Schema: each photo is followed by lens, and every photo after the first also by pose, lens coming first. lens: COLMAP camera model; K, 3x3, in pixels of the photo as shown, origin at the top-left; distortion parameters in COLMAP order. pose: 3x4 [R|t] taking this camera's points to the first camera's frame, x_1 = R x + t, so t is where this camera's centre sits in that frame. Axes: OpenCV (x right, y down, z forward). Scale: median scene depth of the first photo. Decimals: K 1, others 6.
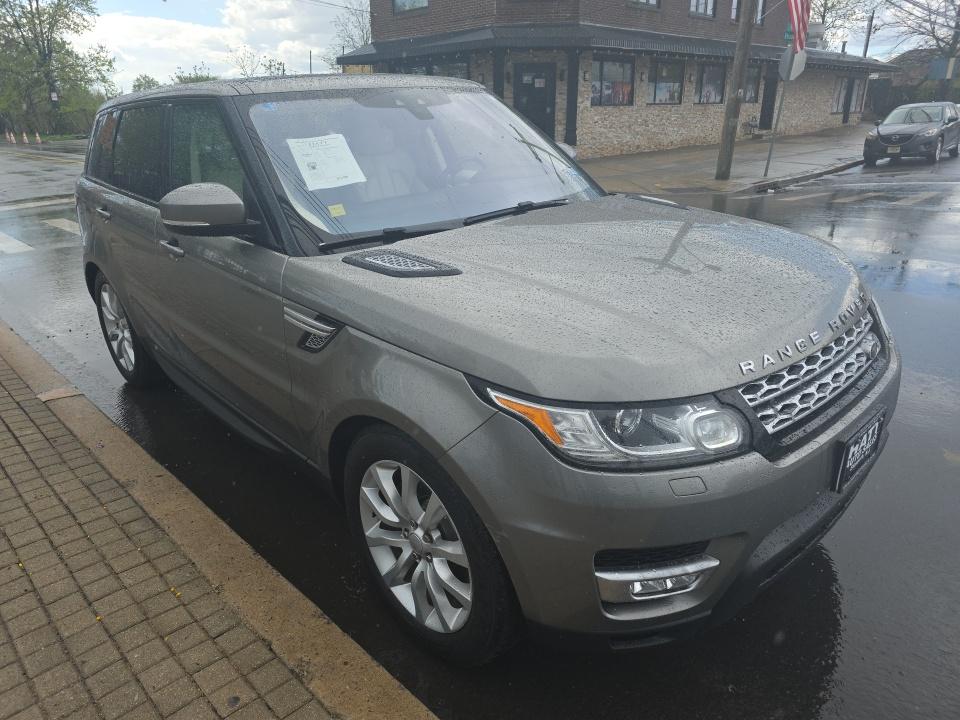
lens RADIAL K [[639.3, 0, 480.0], [0, 639.3, 360.0], [0, 0, 1]] dist [0.055379, -0.041874]
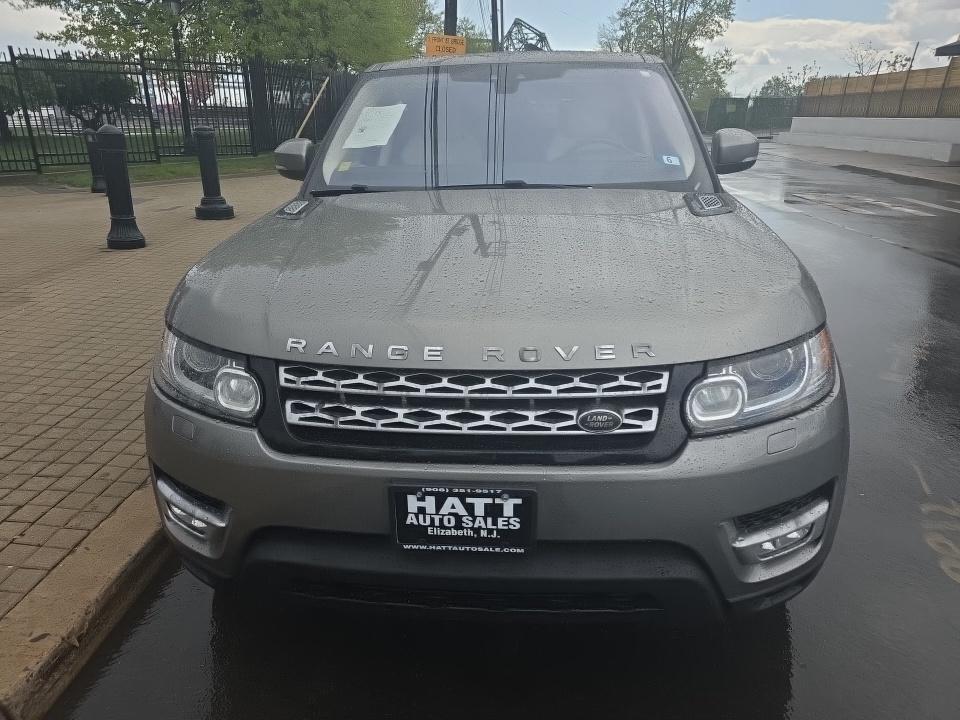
lens RADIAL K [[639.3, 0, 480.0], [0, 639.3, 360.0], [0, 0, 1]] dist [0.055379, -0.041874]
pose [[0.667972, 0.287828, -0.686272, 1.179904], [-0.288969, 0.950134, 0.117231, -0.145886], [0.685792, 0.120004, 0.717836, 0.514523]]
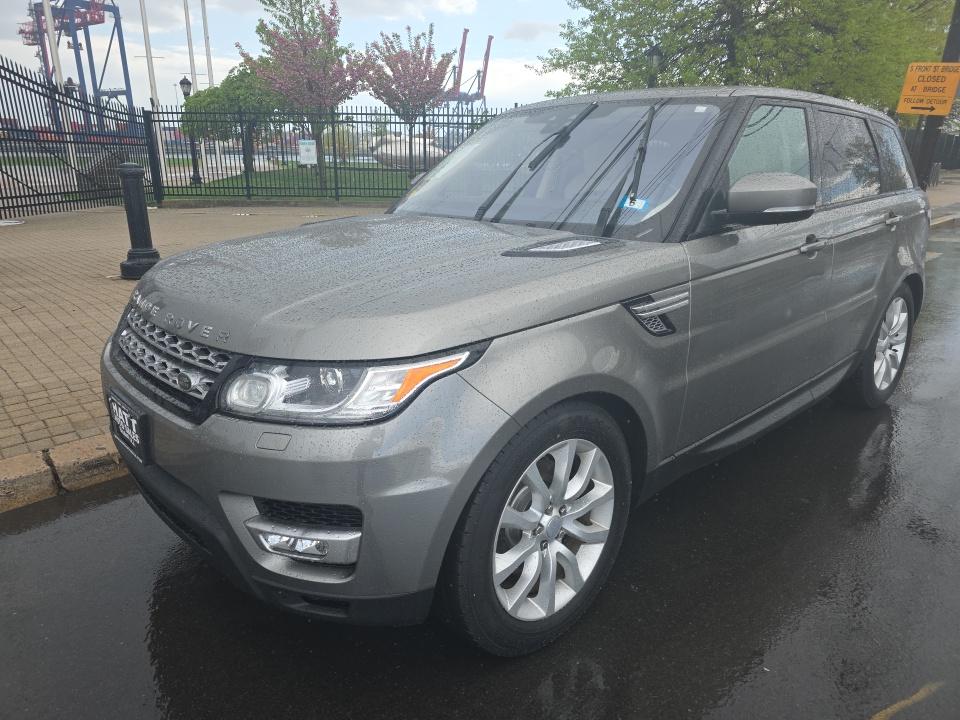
lens RADIAL K [[639.3, 0, 480.0], [0, 639.3, 360.0], [0, 0, 1]] dist [0.055379, -0.041874]
pose [[-0.042303, 0.305185, -0.951353, 1.718785], [-0.365365, 0.881526, 0.299032, -0.544920], [0.929903, 0.360241, 0.074213, 1.575829]]
